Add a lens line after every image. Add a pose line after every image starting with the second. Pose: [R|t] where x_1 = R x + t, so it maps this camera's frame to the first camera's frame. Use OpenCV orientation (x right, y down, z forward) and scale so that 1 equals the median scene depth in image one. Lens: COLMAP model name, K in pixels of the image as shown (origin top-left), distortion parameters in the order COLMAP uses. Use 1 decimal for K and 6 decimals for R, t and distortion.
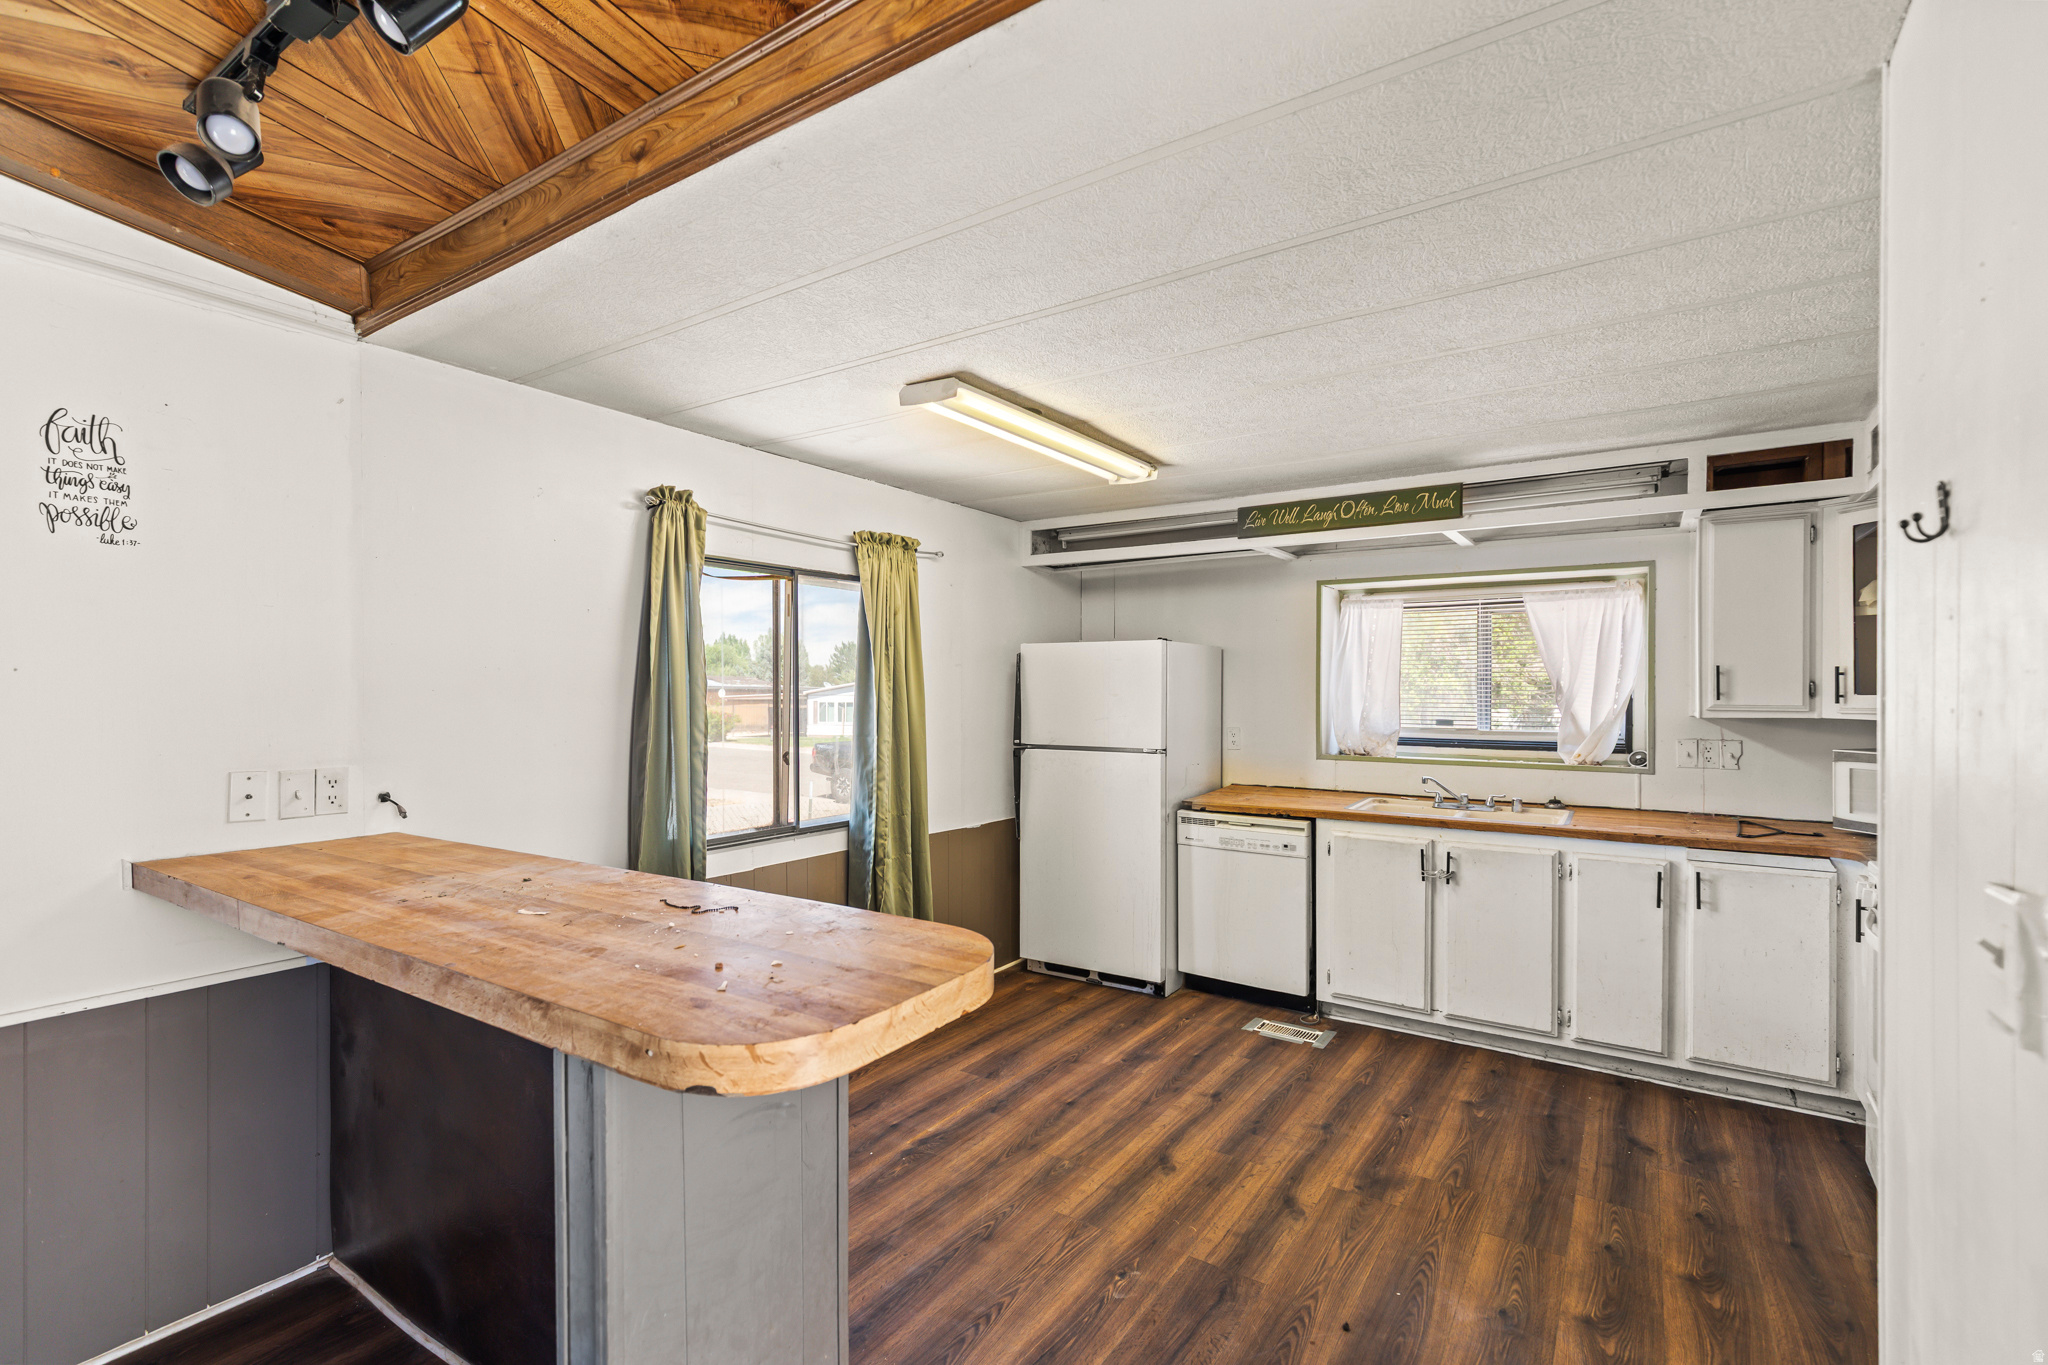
lens RADIAL K [[919.6, 0, 1030.8], [0, 919.6, 697.5], [0, 0, 1]] dist [0.005541, -0.000020]
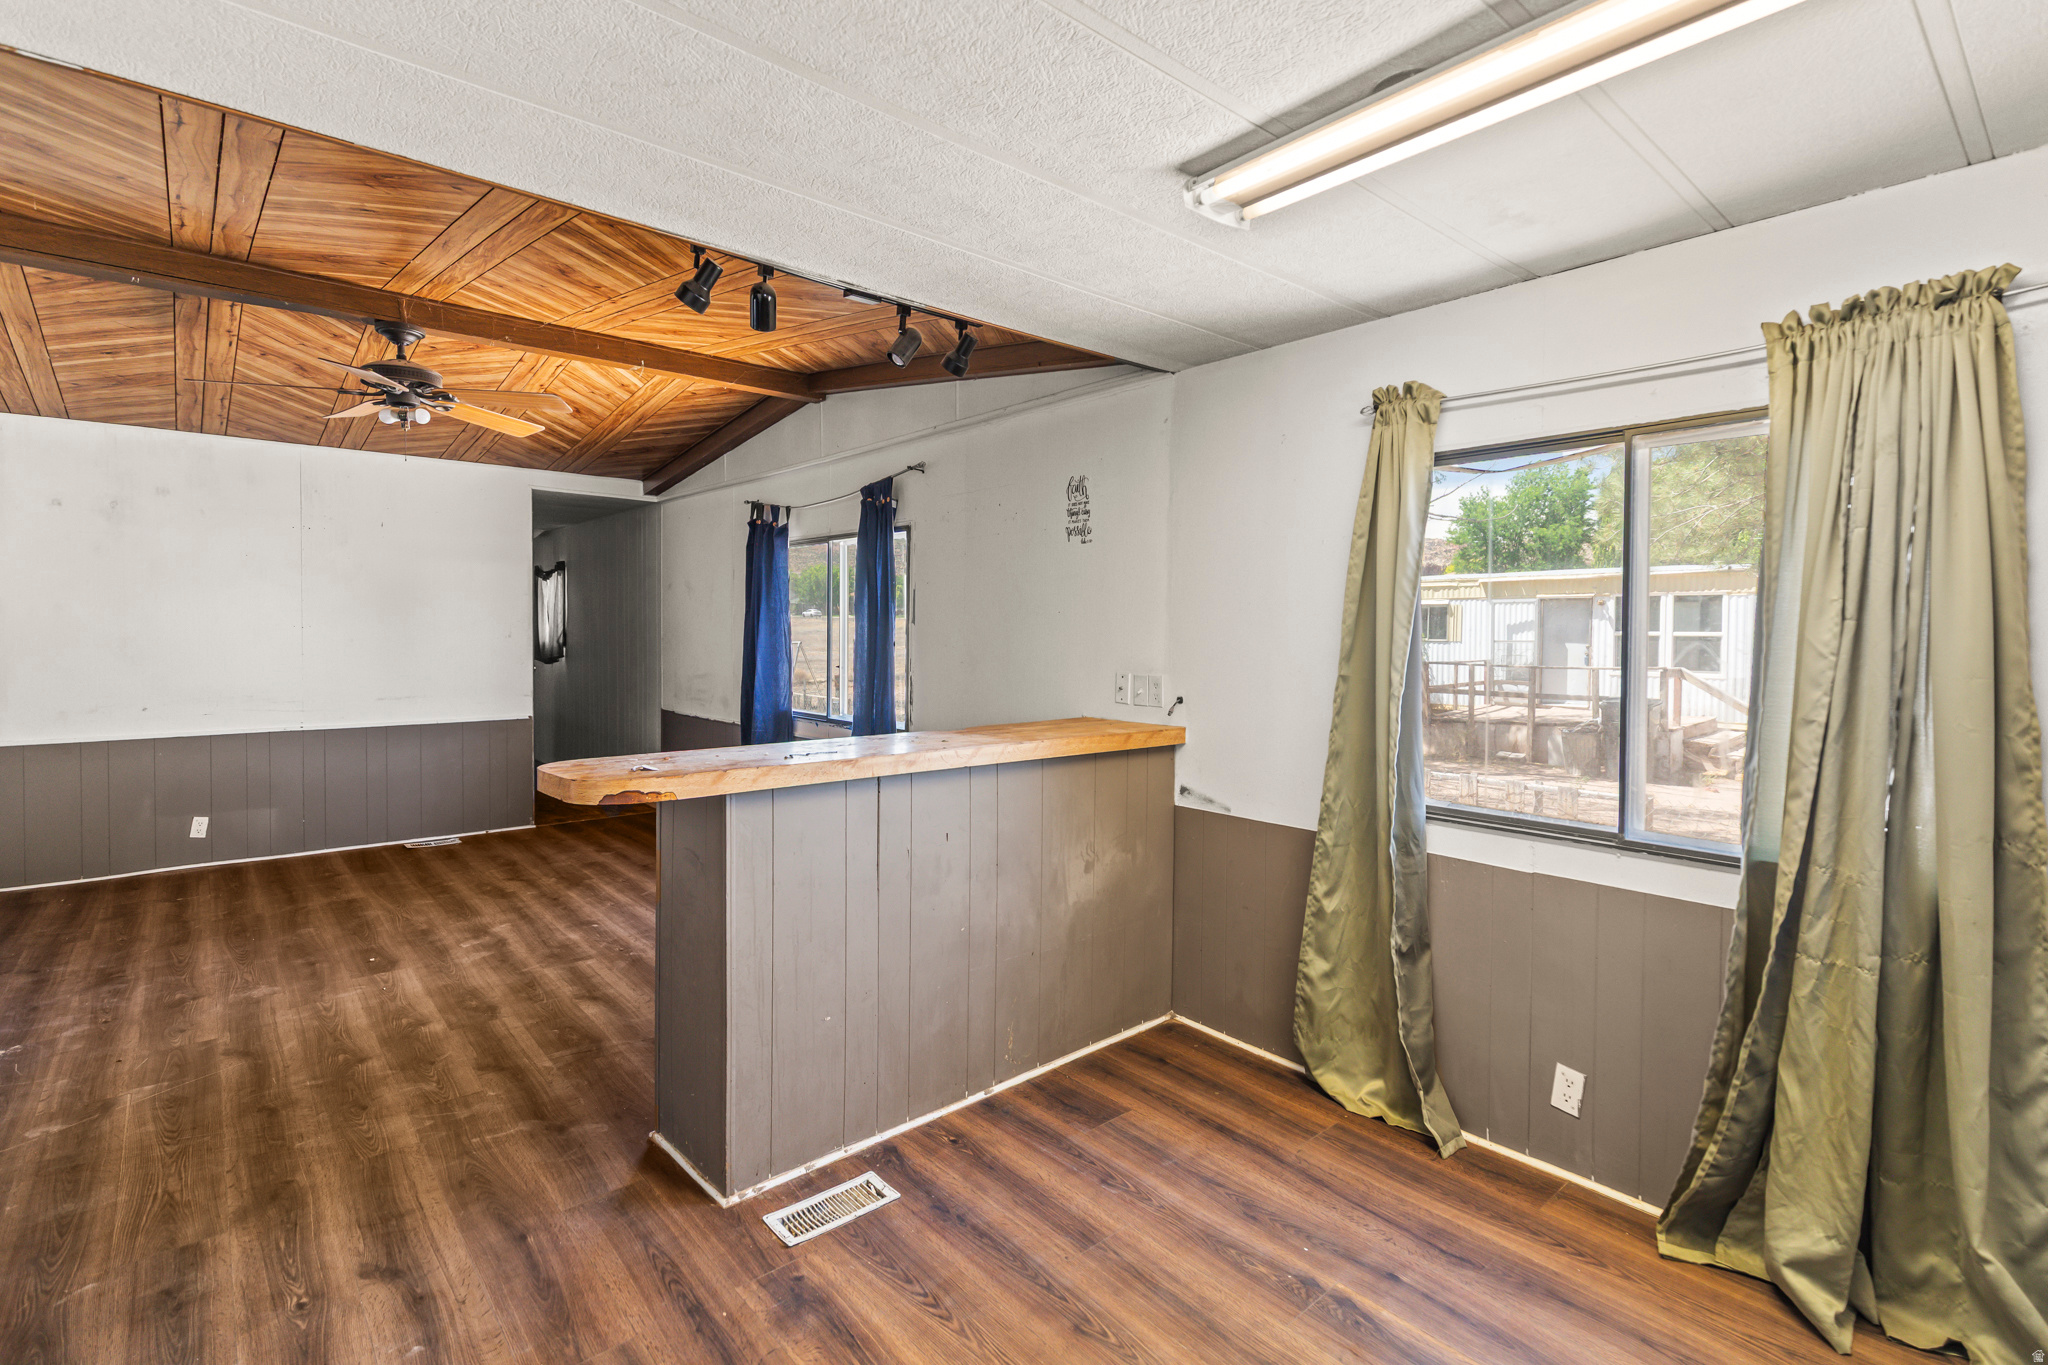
lens RADIAL K [[955.1, 0, 1042.9], [0, 955.1, 646.3], [0, 0, 1]] dist [0.005125, 0.000474]
pose [[-0.254901, 0.016822, -0.966821, 0.435149], [-0.011926, 0.999718, 0.020538, 0.000638], [0.966894, 0.016766, -0.254629, 0.701018]]
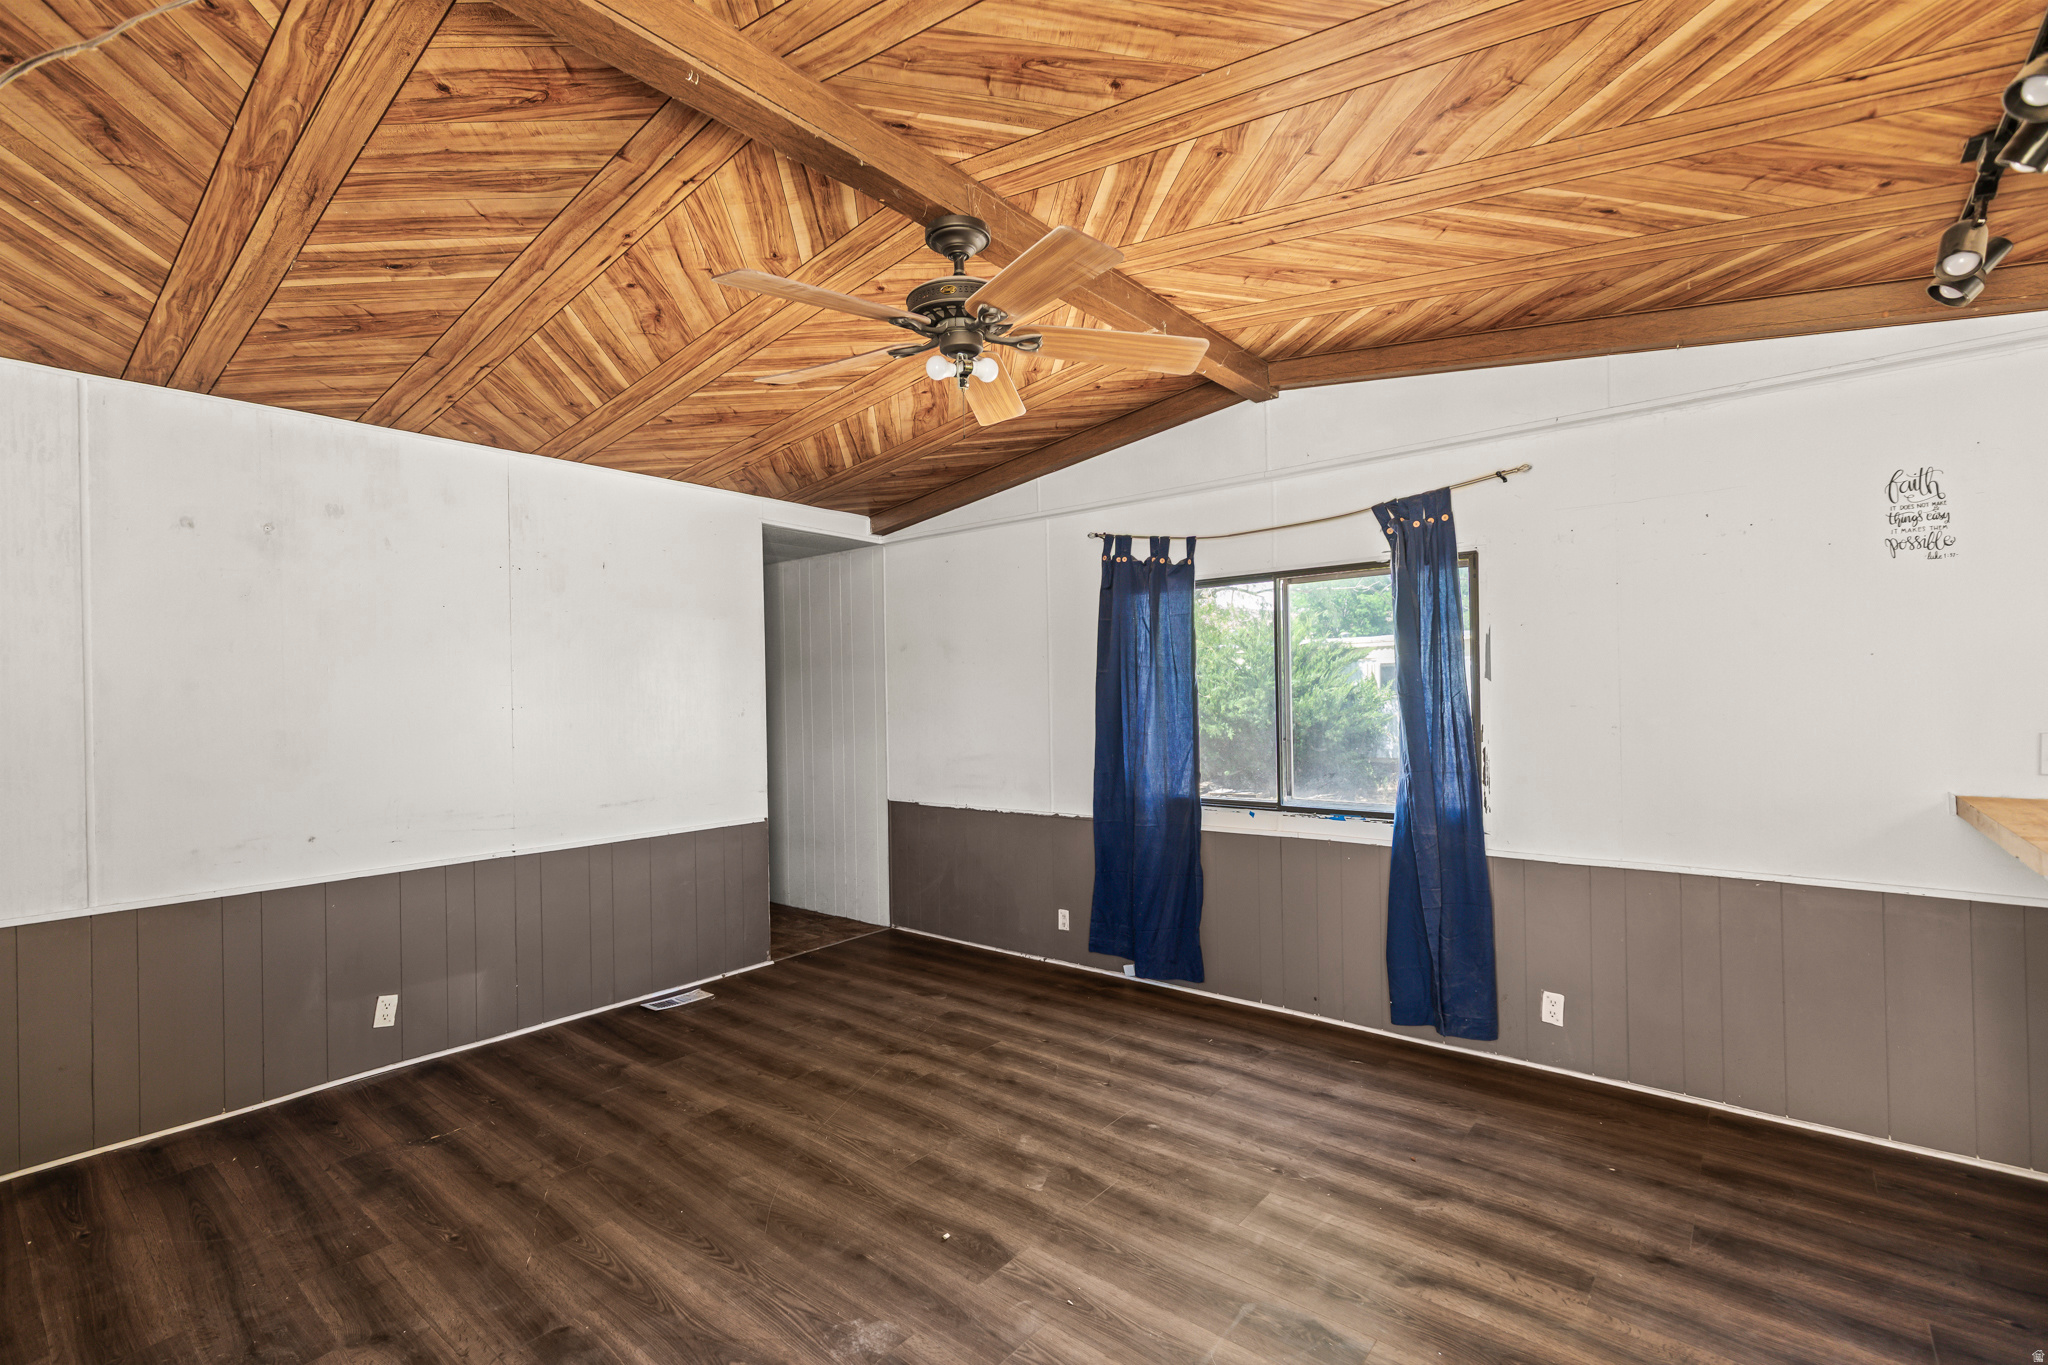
lens RADIAL K [[914.8, 0, 1023.6], [0, 914.8, 690.2], [0, 0, 1]] dist [0.007557, -0.000073]
pose [[-0.098325, -0.003415, -0.995149, 0.241059], [0.014392, 0.999885, -0.004854, 0.007162], [0.995050, -0.014799, -0.098264, -0.101418]]
